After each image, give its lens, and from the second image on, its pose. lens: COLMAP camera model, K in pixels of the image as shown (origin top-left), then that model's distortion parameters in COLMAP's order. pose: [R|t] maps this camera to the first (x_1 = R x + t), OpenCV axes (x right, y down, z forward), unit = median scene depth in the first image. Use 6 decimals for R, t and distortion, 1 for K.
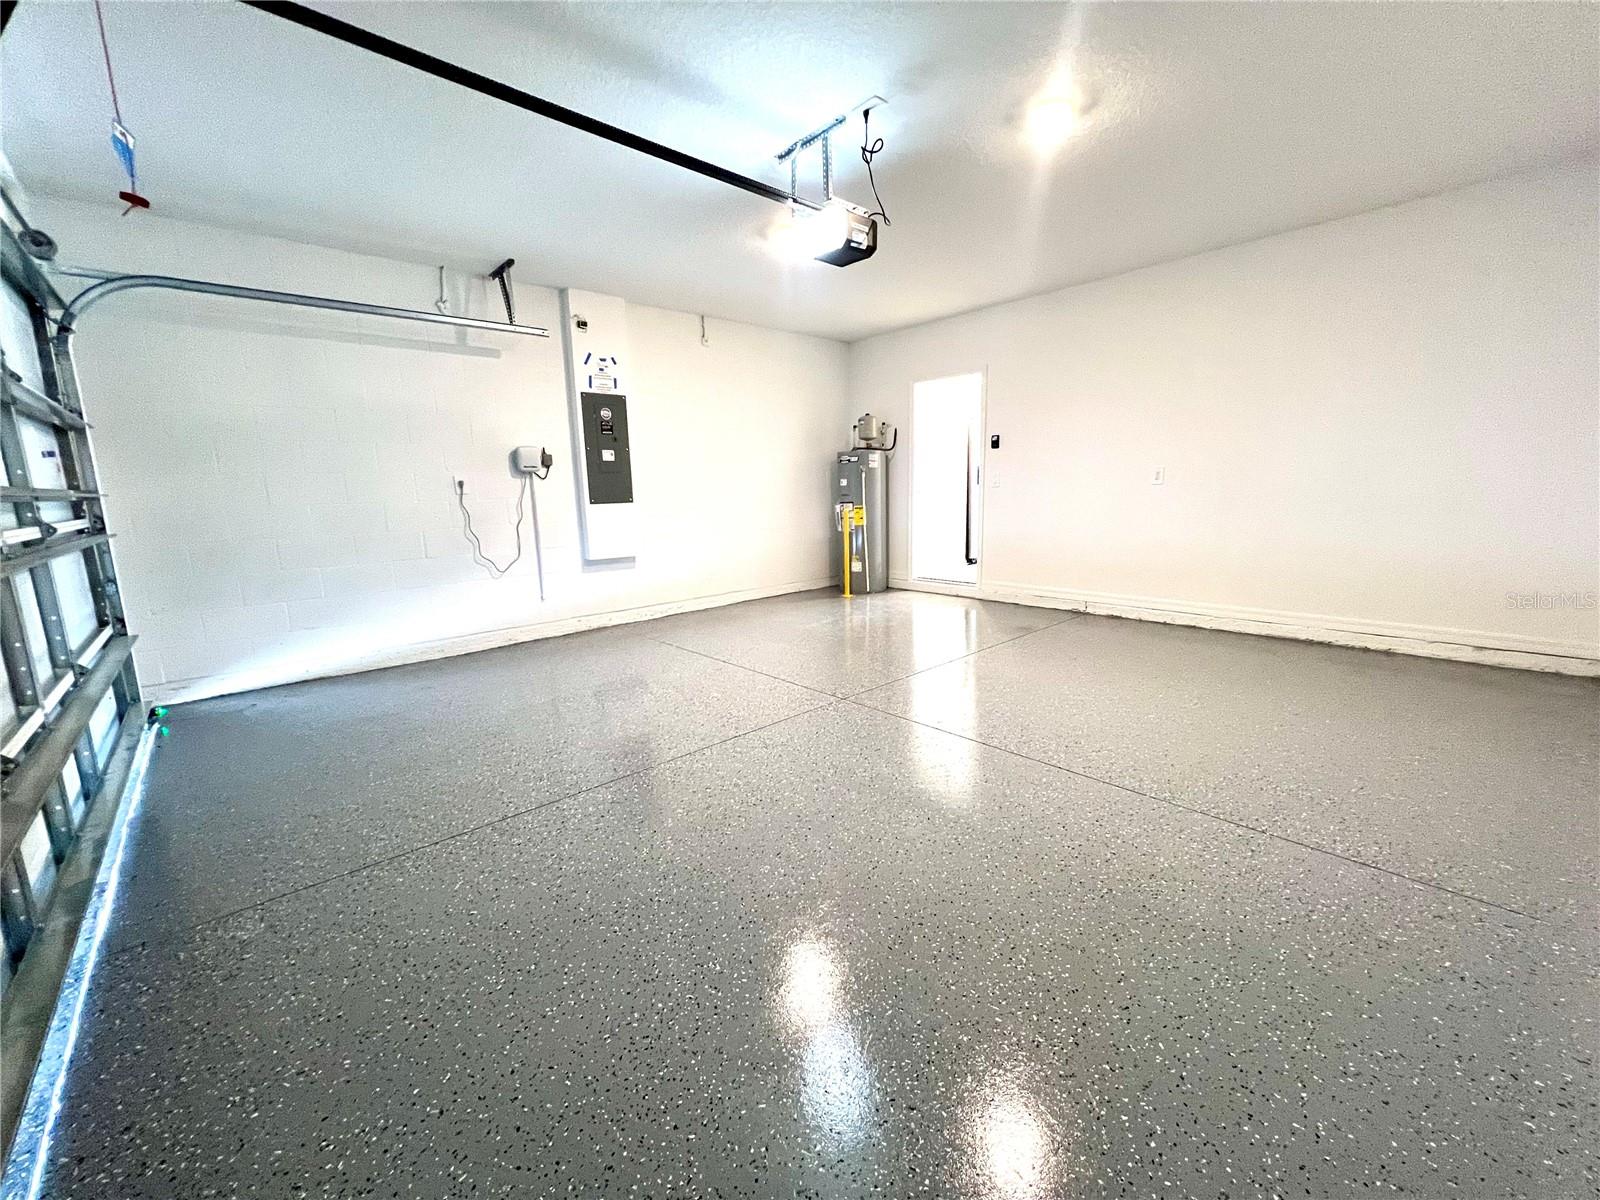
lens RADIAL K [[641.0, 0, 802.2], [0, 641.0, 601.9], [0, 0, 1]] dist [-0.001805, 0.000250]
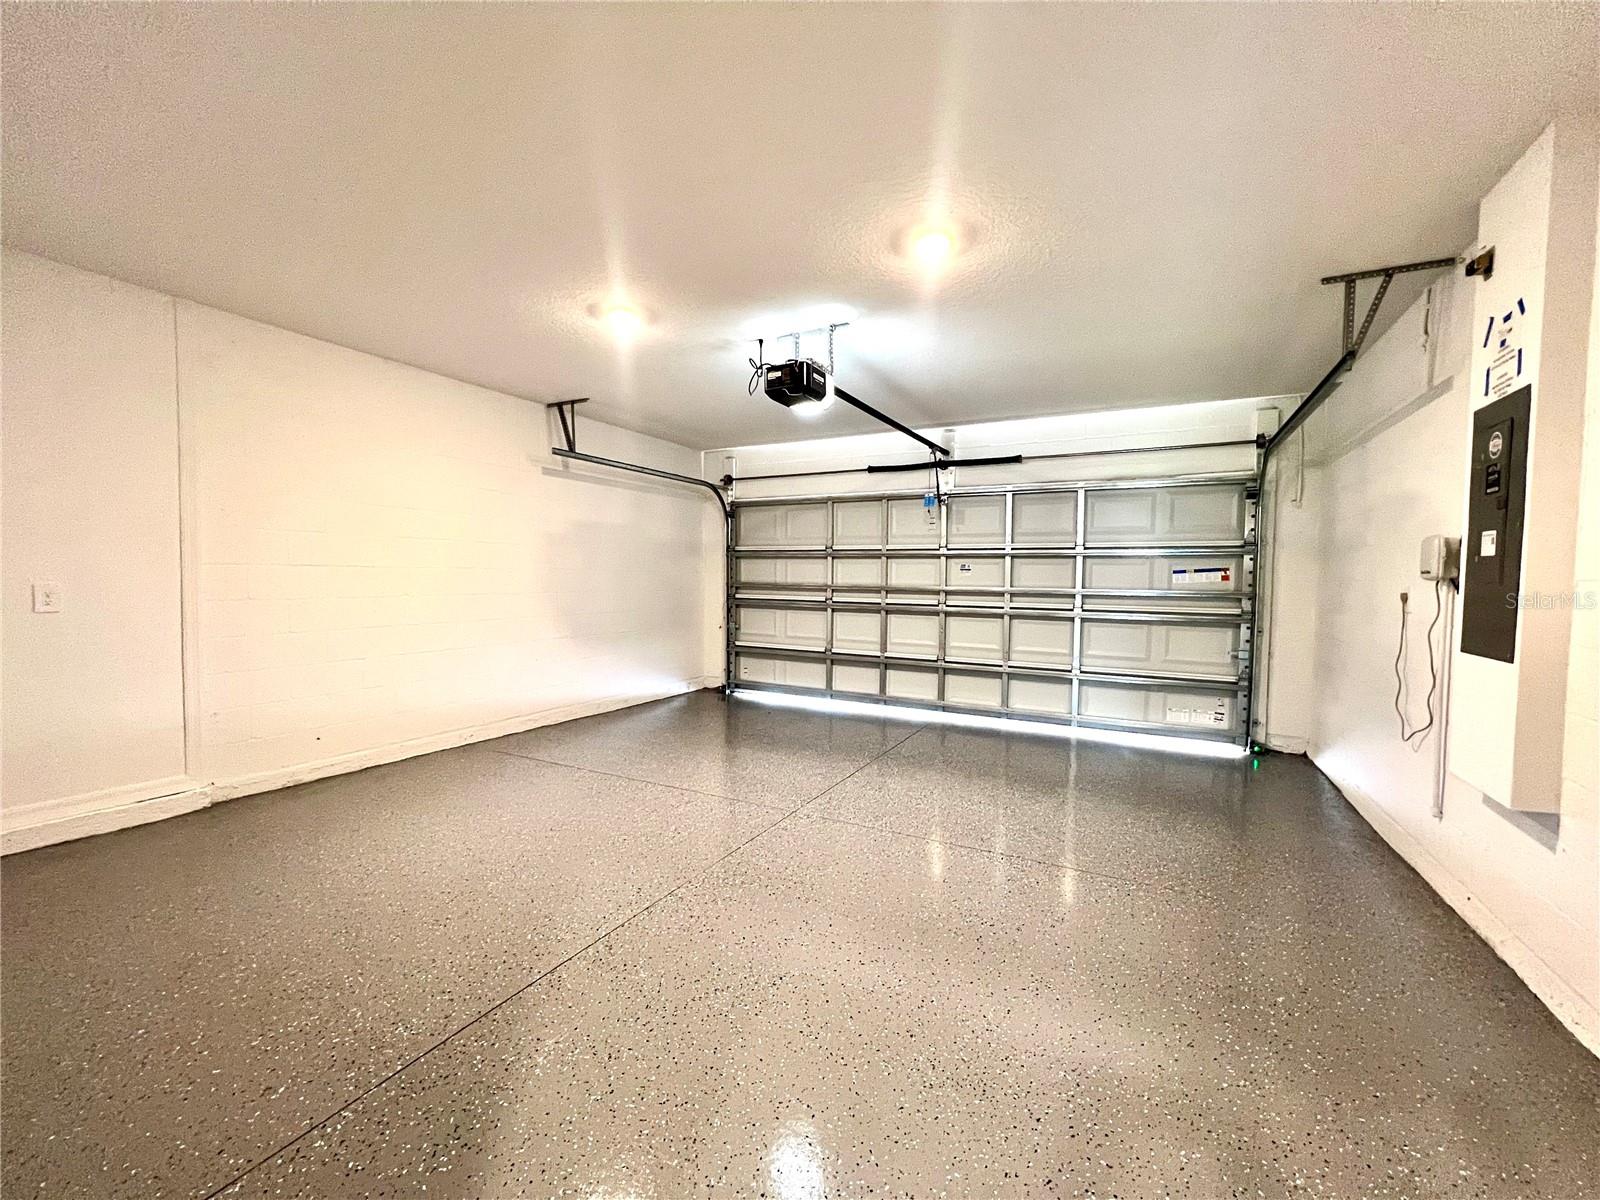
lens RADIAL K [[641.0, 0, 802.2], [0, 641.0, 601.9], [0, 0, 1]] dist [-0.001805, 0.000250]
pose [[-0.944036, 0.036054, -0.327865, 0.319160], [-0.039984, 0.974168, 0.222255, -0.341679], [0.327409, 0.222926, -0.918209, 1.590553]]
